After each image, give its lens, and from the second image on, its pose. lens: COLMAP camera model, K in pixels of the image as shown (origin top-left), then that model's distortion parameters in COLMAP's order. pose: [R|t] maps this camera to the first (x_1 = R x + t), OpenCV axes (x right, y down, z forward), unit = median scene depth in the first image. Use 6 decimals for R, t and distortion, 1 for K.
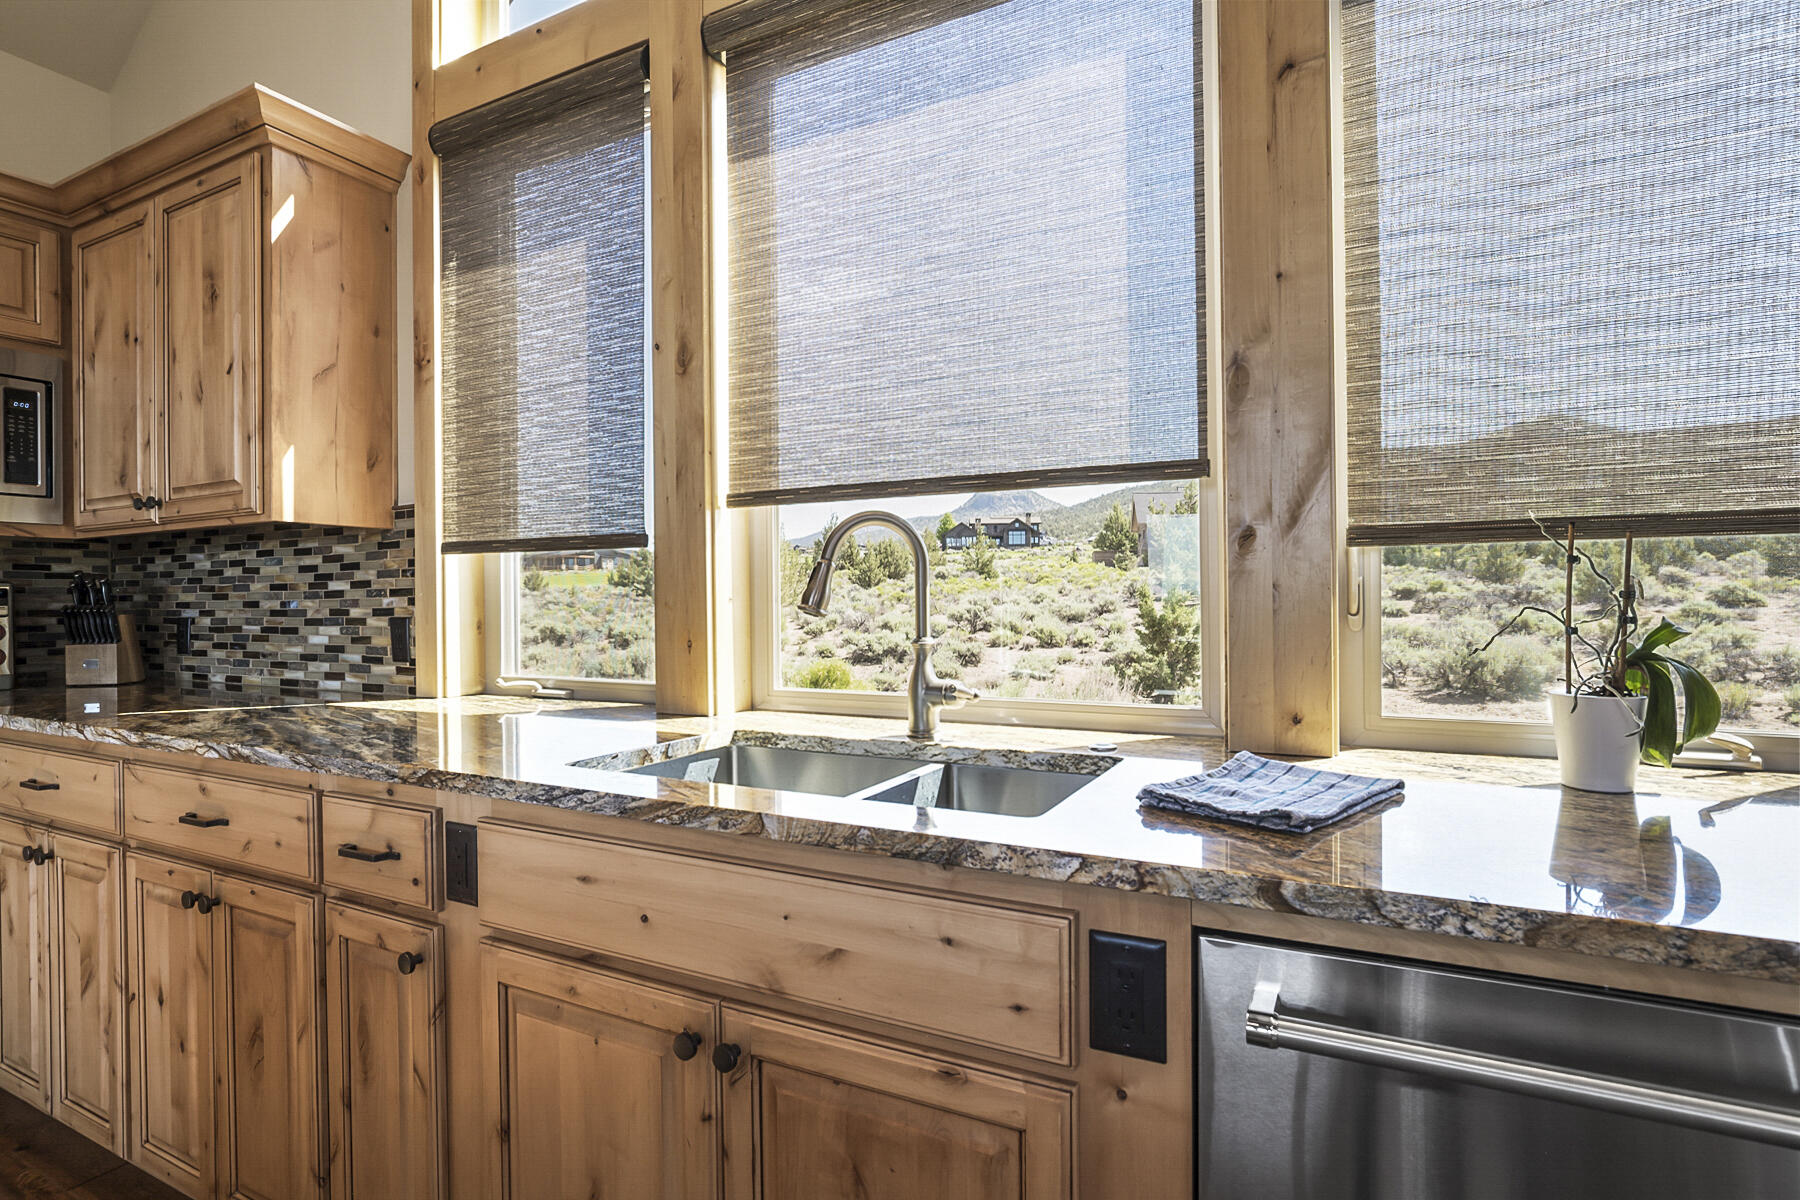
lens RADIAL K [[915.0, 0, 903.3], [0, 915.0, 607.4], [0, 0, 1]] dist [-0.020056, 0.008872]
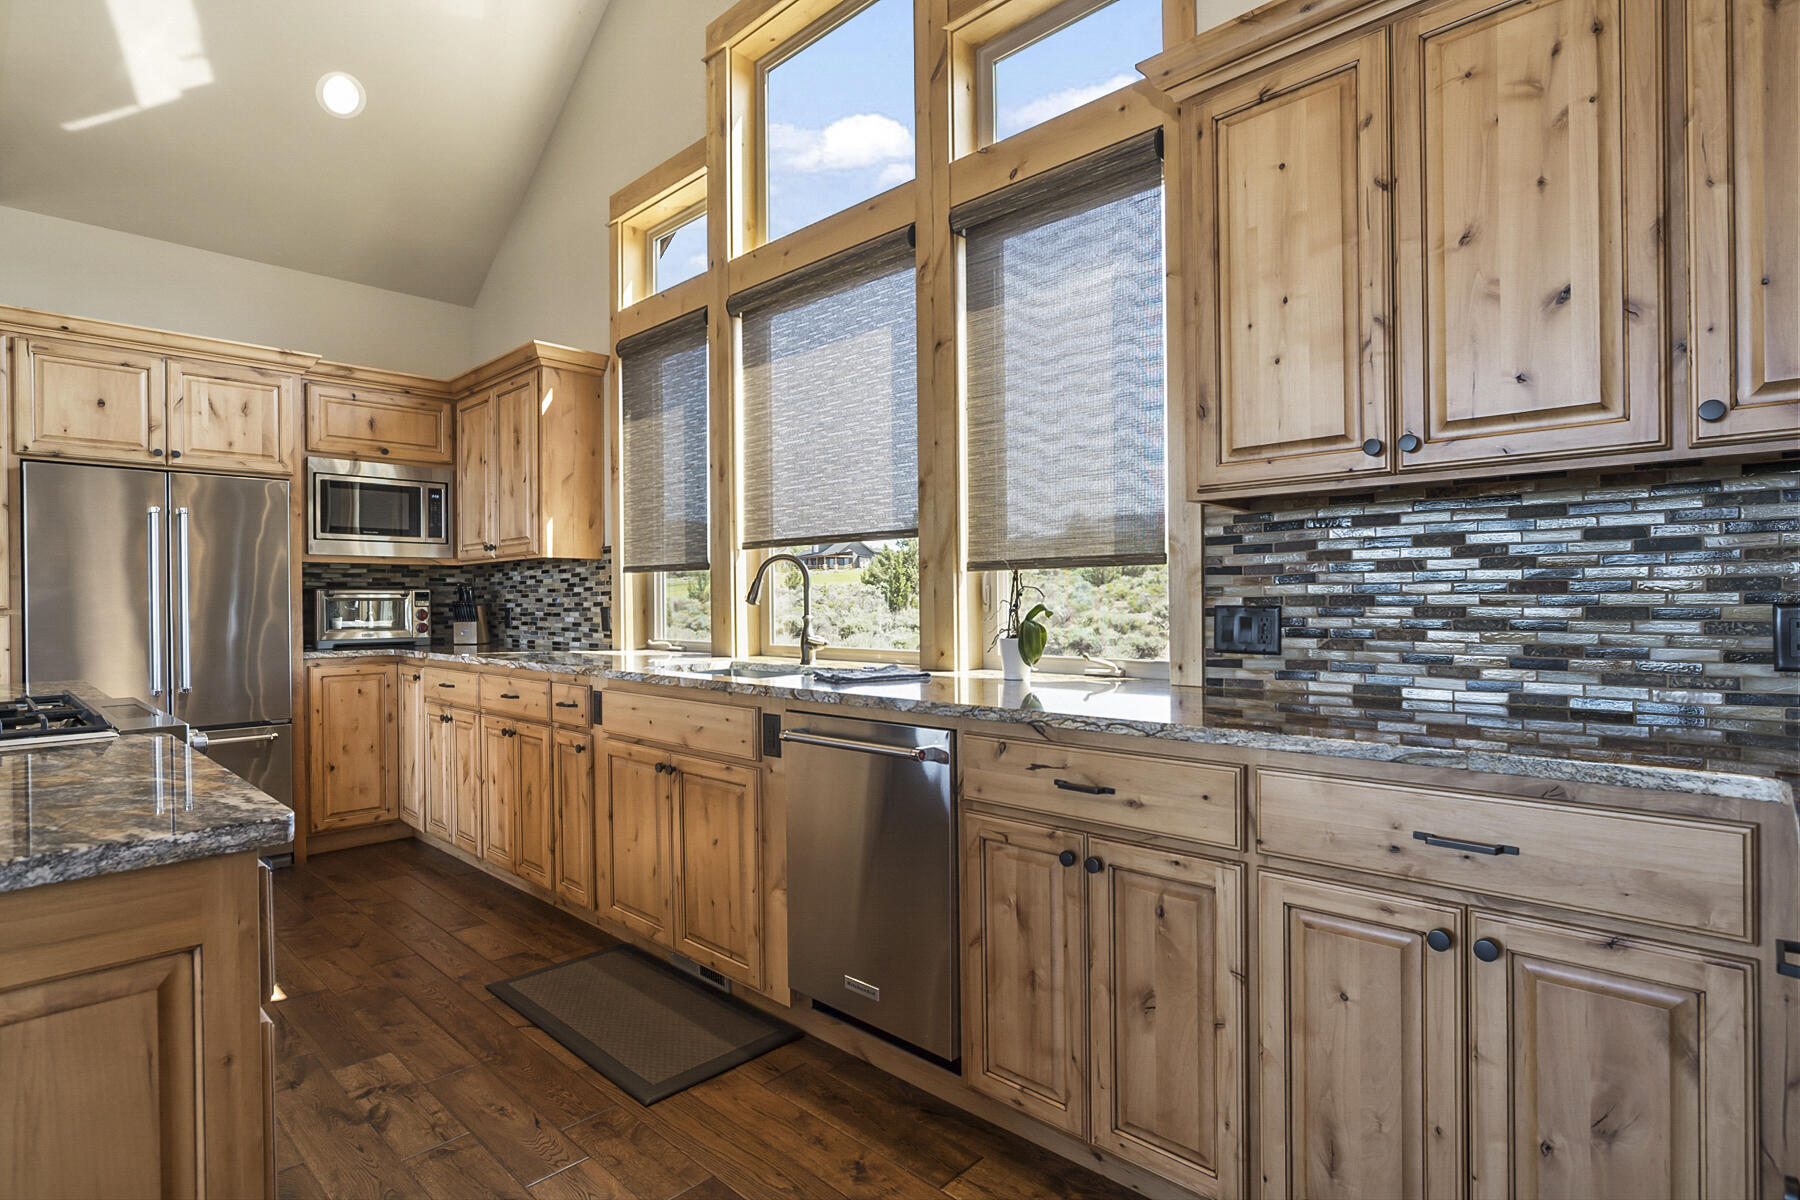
lens RADIAL K [[915.0, 0, 894.9], [0, 915.0, 608.6], [0, 0, 1]] dist [-0.020056, 0.008872]
pose [[0.960283, 0.001873, -0.279022, 0.567760], [-0.000581, 0.999989, 0.004714, 0.005541], [0.279028, -0.004365, 0.960273, -0.661171]]
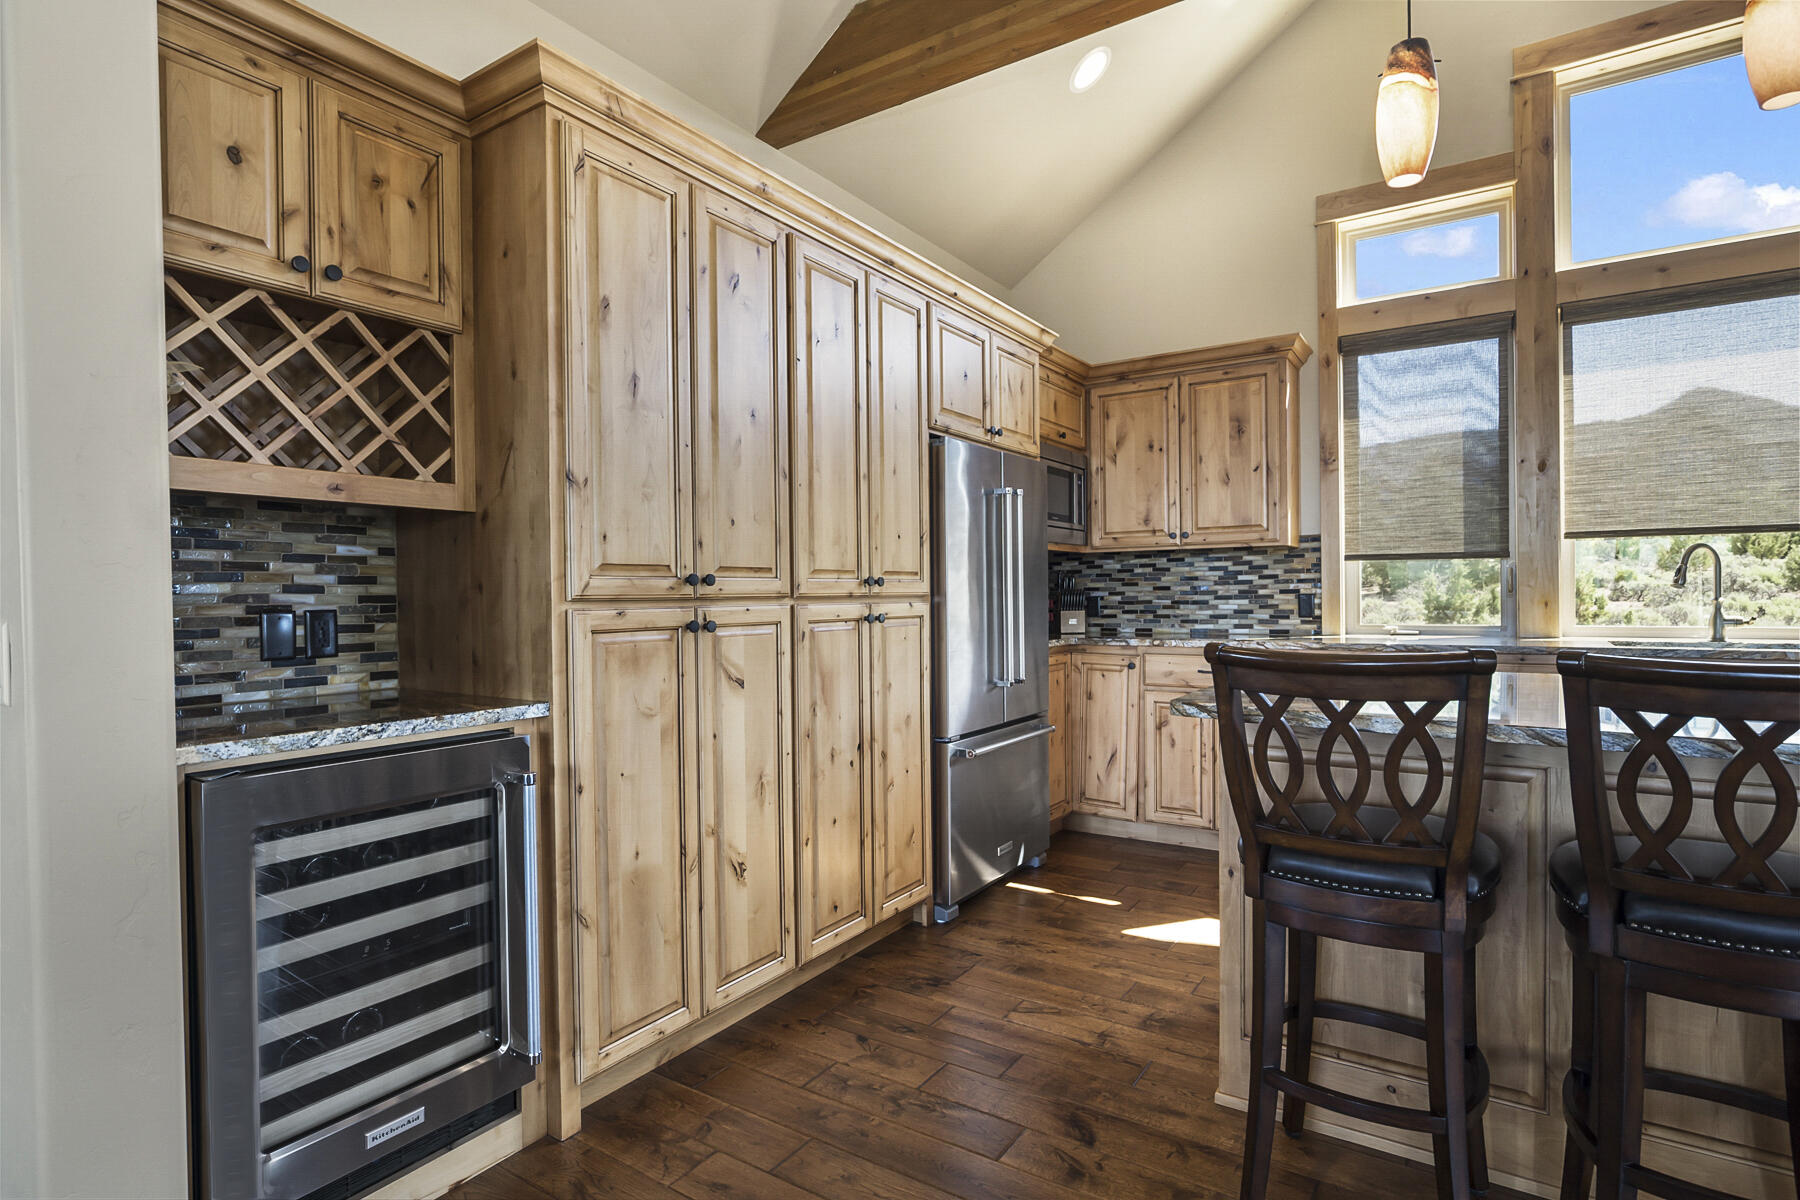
lens RADIAL K [[915.0, 0, 904.5], [0, 915.0, 606.6], [0, 0, 1]] dist [-0.020056, 0.008872]
pose [[0.995258, -0.002736, -0.097234, -1.298703], [0.003447, 0.999969, 0.007135, 0.022475], [0.097212, -0.007437, 0.995236, -1.057506]]
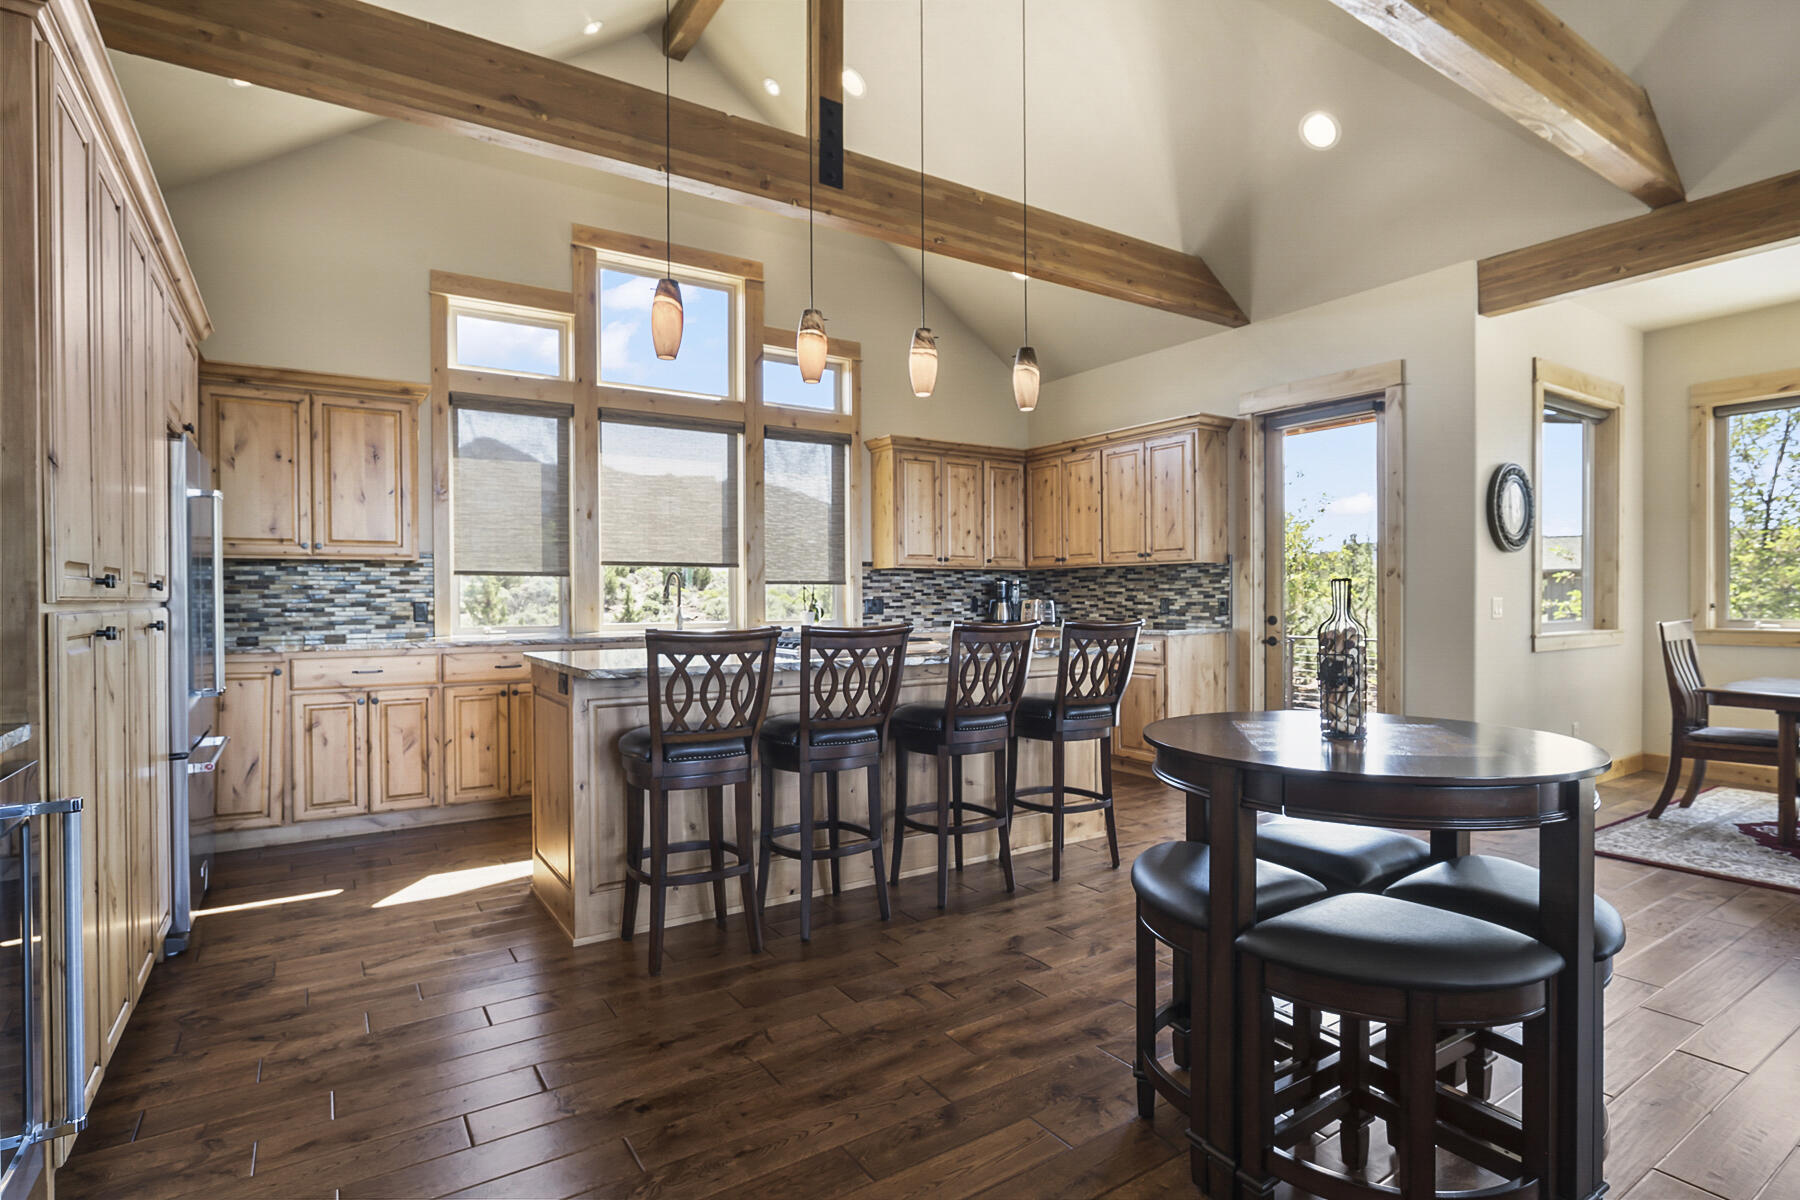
lens RADIAL K [[915.0, 0, 906.0], [0, 915.0, 613.9], [0, 0, 1]] dist [-0.020056, 0.008872]
pose [[0.475558, -0.009993, 0.879628, -2.108605], [0.009339, 0.999936, 0.006311, 0.039387], [-0.879635, 0.005213, 0.475621, -1.201654]]
